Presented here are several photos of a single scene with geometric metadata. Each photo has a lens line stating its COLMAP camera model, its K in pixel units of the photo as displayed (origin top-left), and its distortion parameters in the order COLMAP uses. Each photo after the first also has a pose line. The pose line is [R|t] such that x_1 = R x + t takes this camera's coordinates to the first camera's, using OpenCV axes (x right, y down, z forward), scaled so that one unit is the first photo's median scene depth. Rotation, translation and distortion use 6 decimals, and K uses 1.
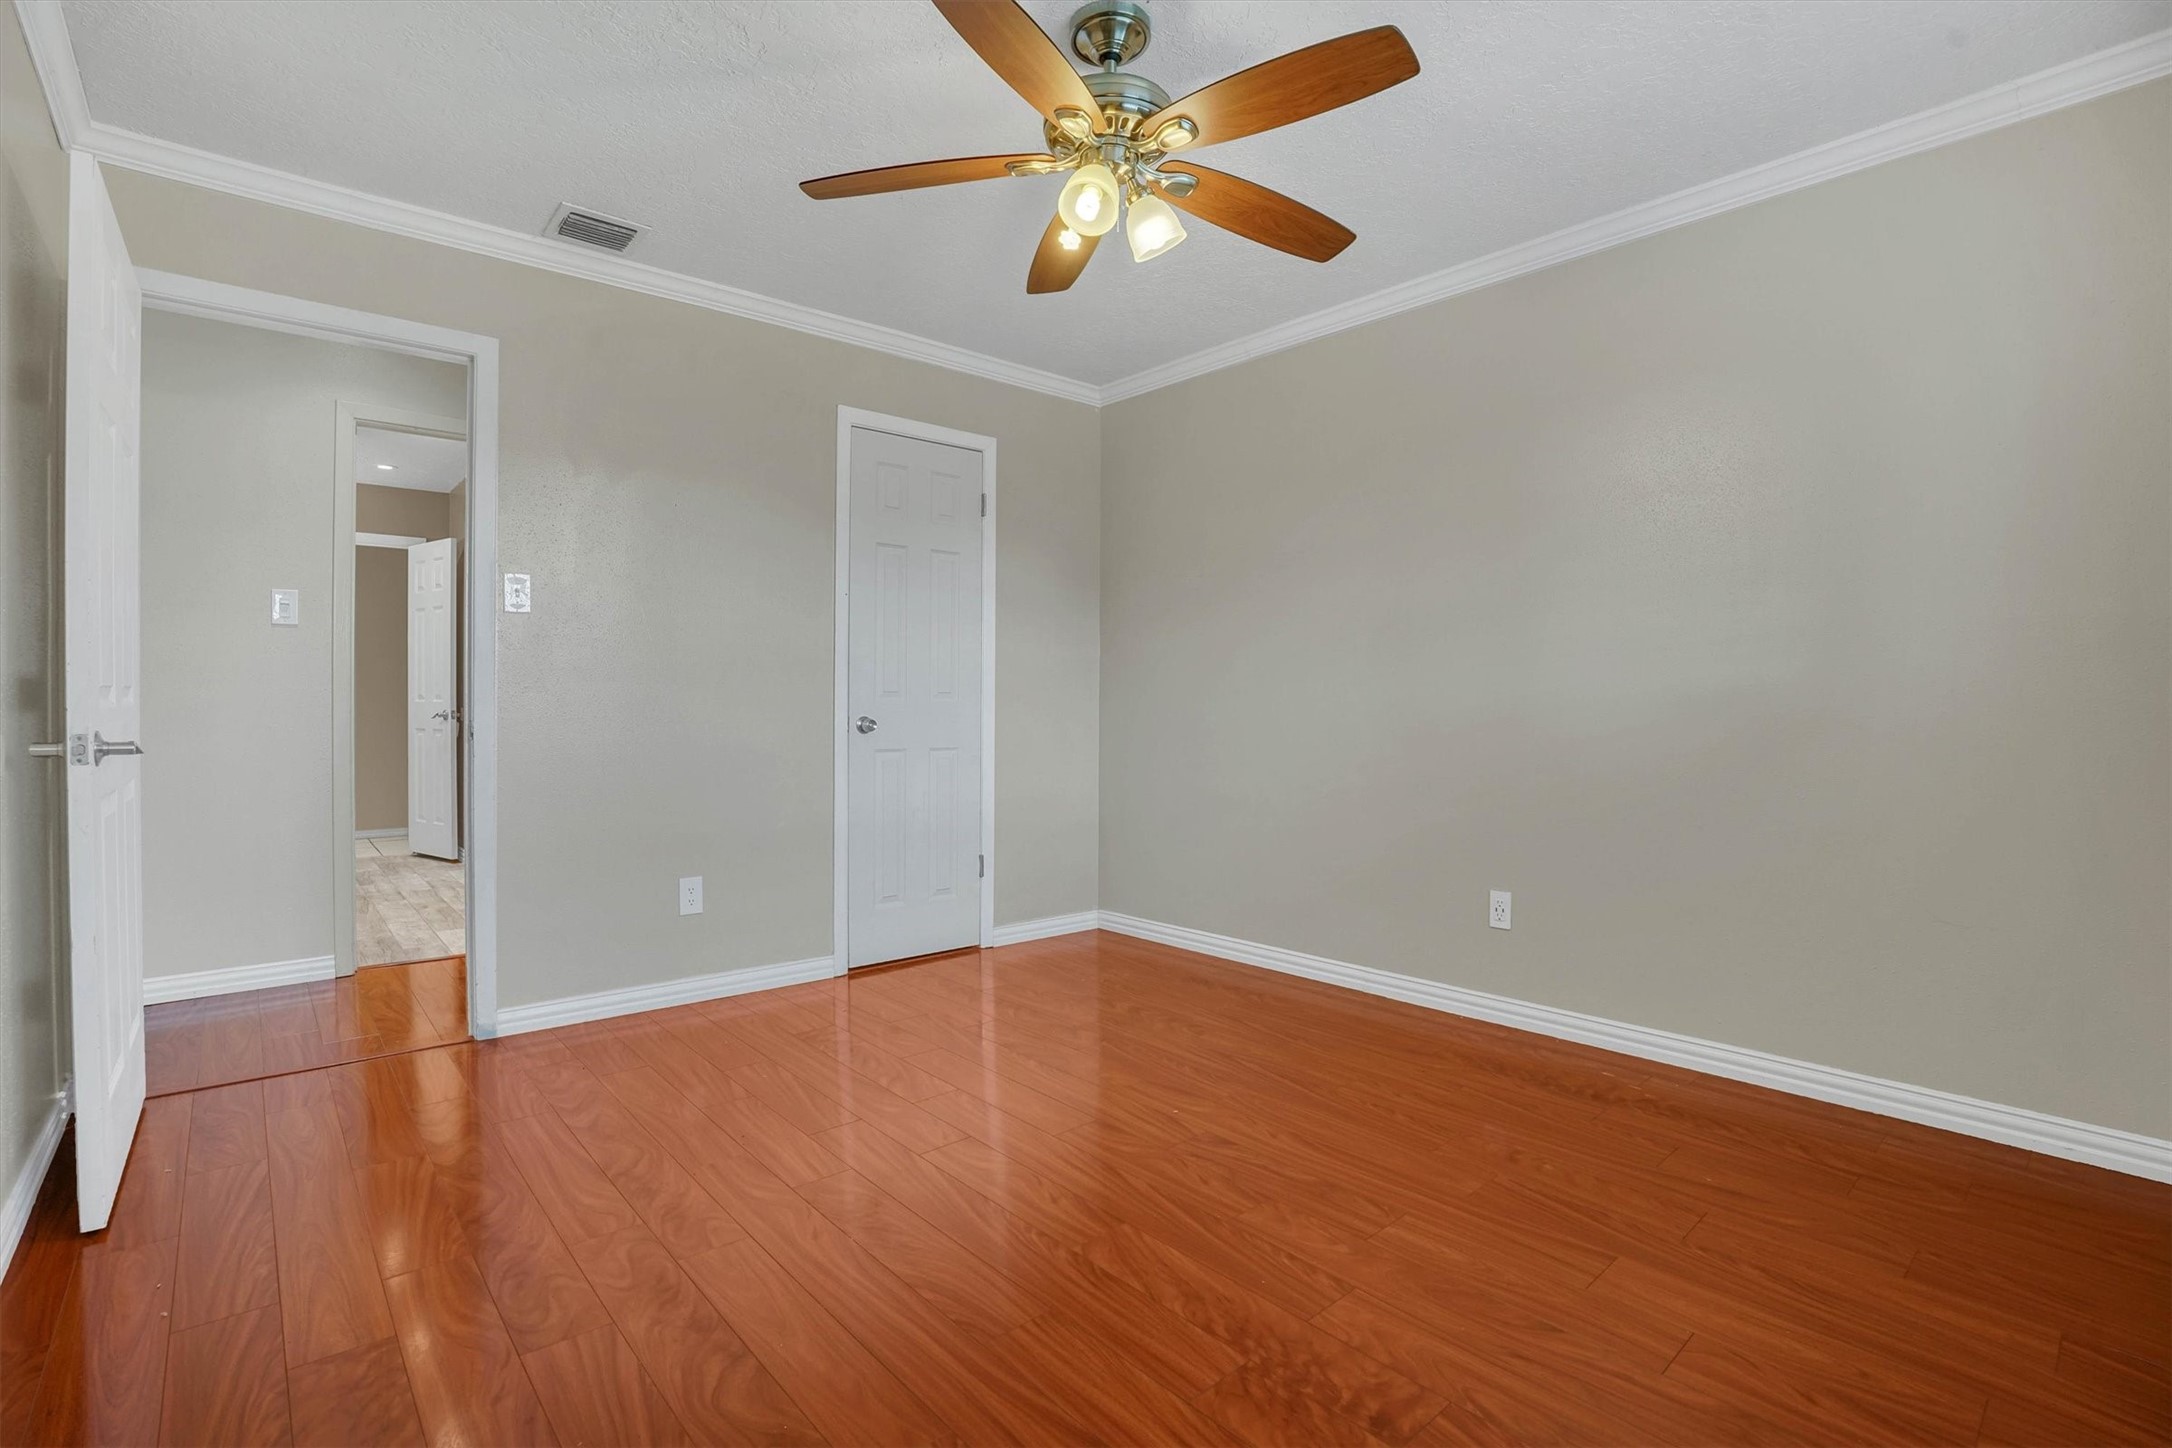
lens RADIAL K [[1041.7, 0, 1078.5], [0, 1041.7, 733.3], [0, 0, 1]] dist [-0.074341, 0.022138]
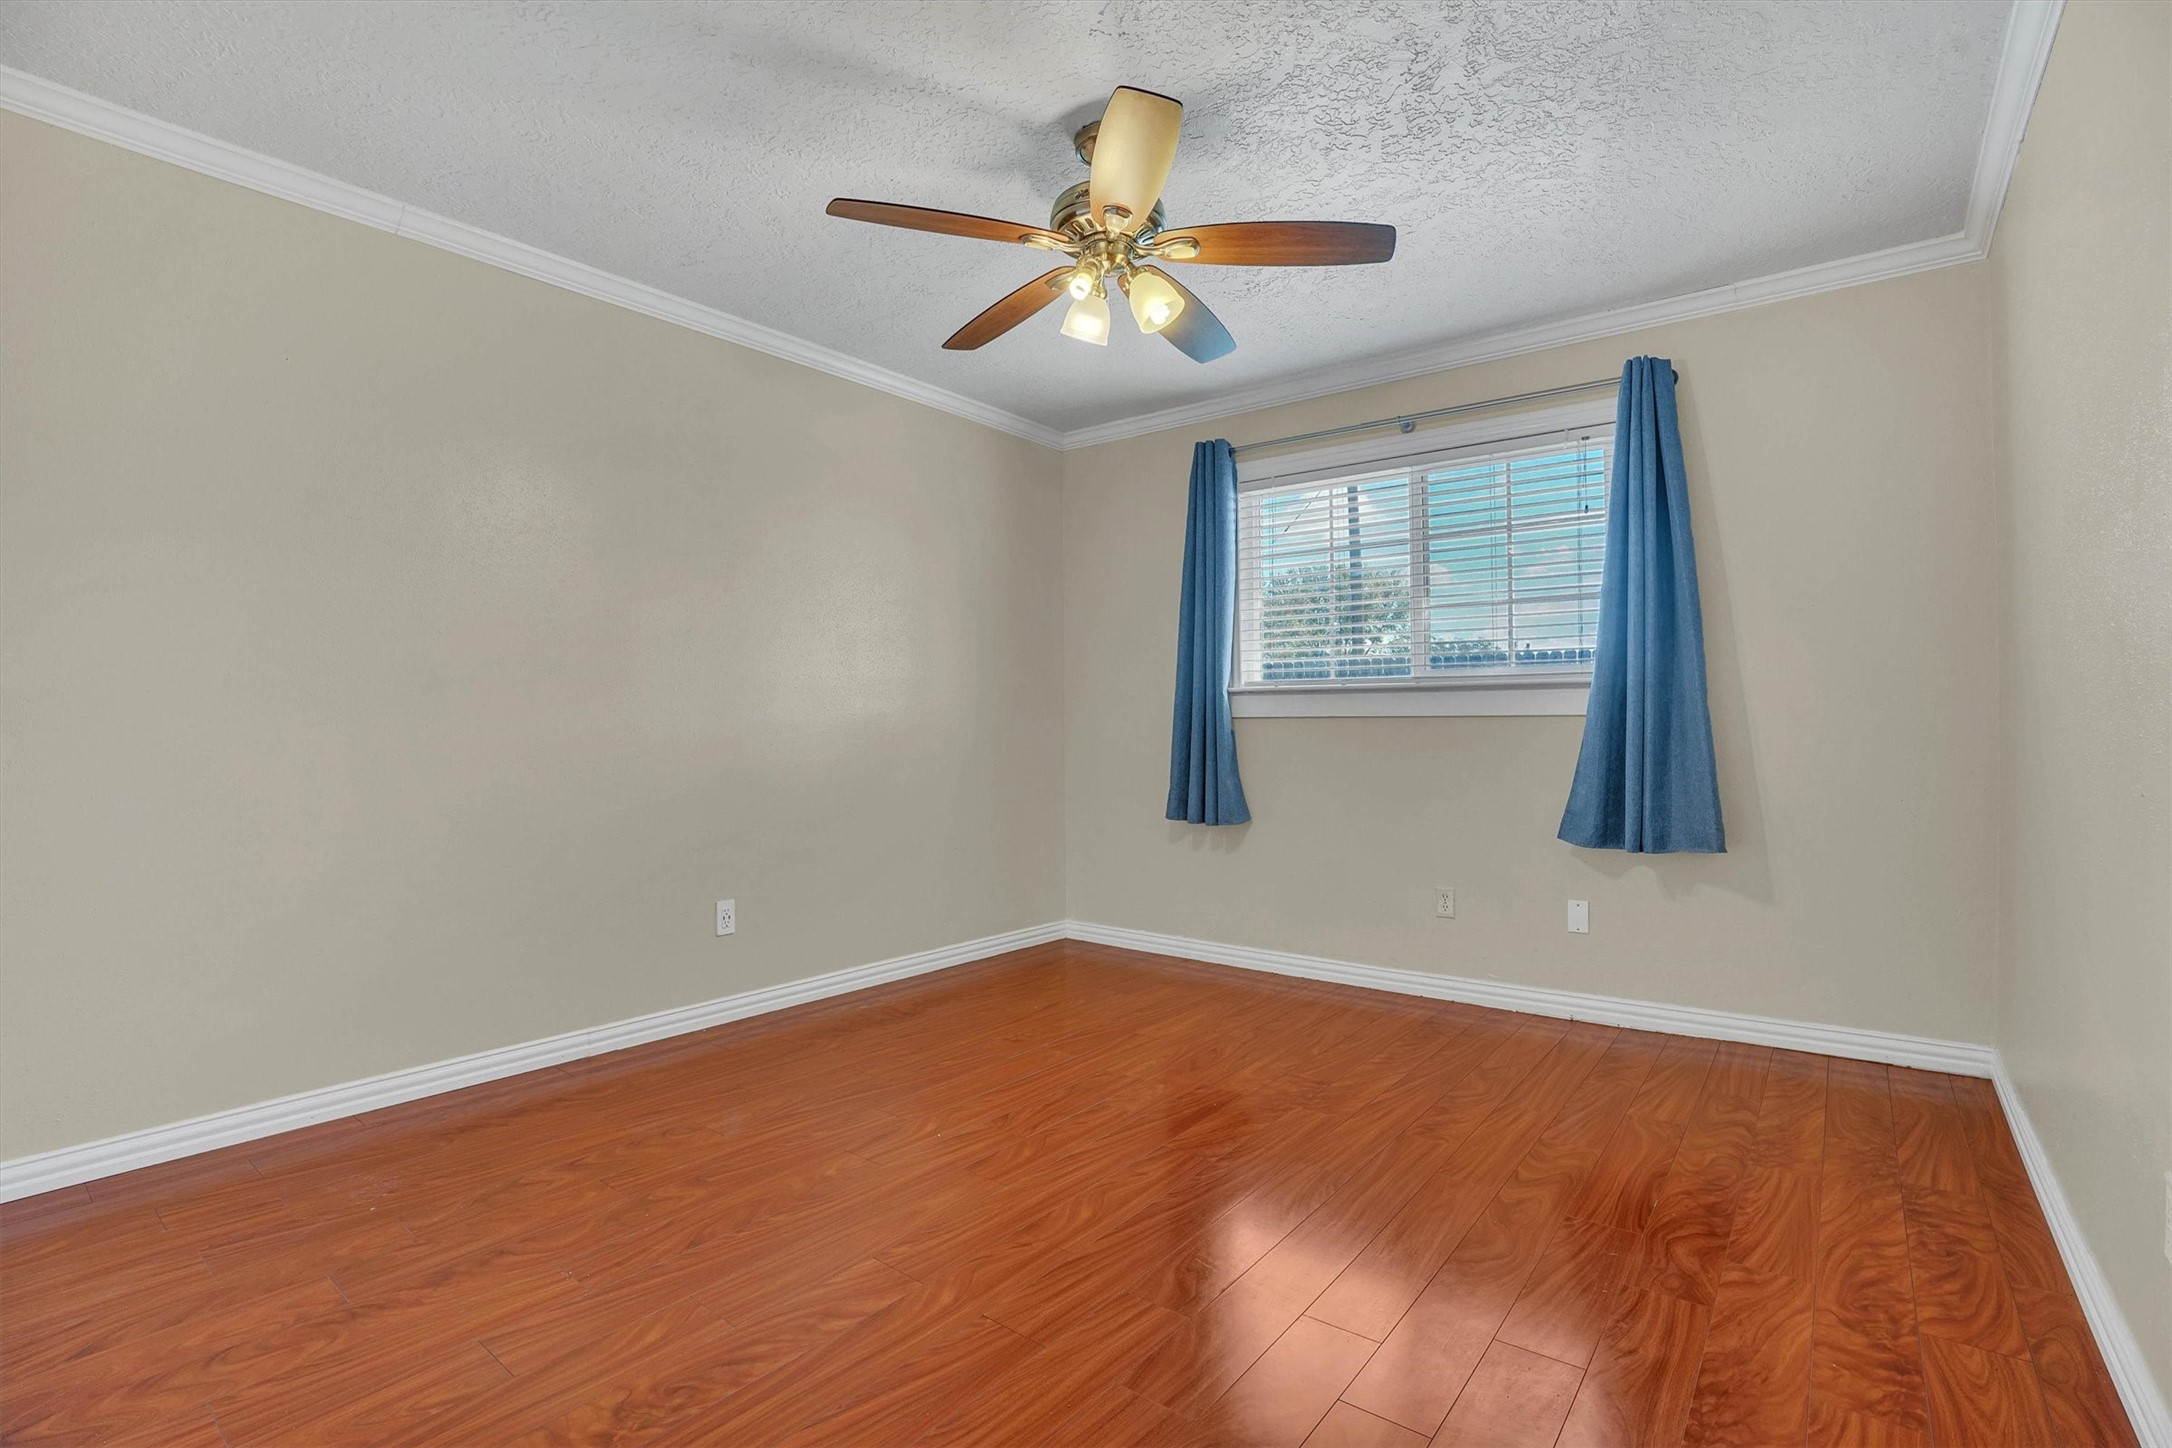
lens RADIAL K [[1041.7, 0, 1078.5], [0, 1041.7, 733.3], [0, 0, 1]] dist [-0.074341, 0.022138]
pose [[-0.225540, -0.001983, 0.974232, -0.855913], [0.025759, 0.999636, 0.007998, -0.024779], [-0.973893, 0.026899, -0.225407, 1.024760]]
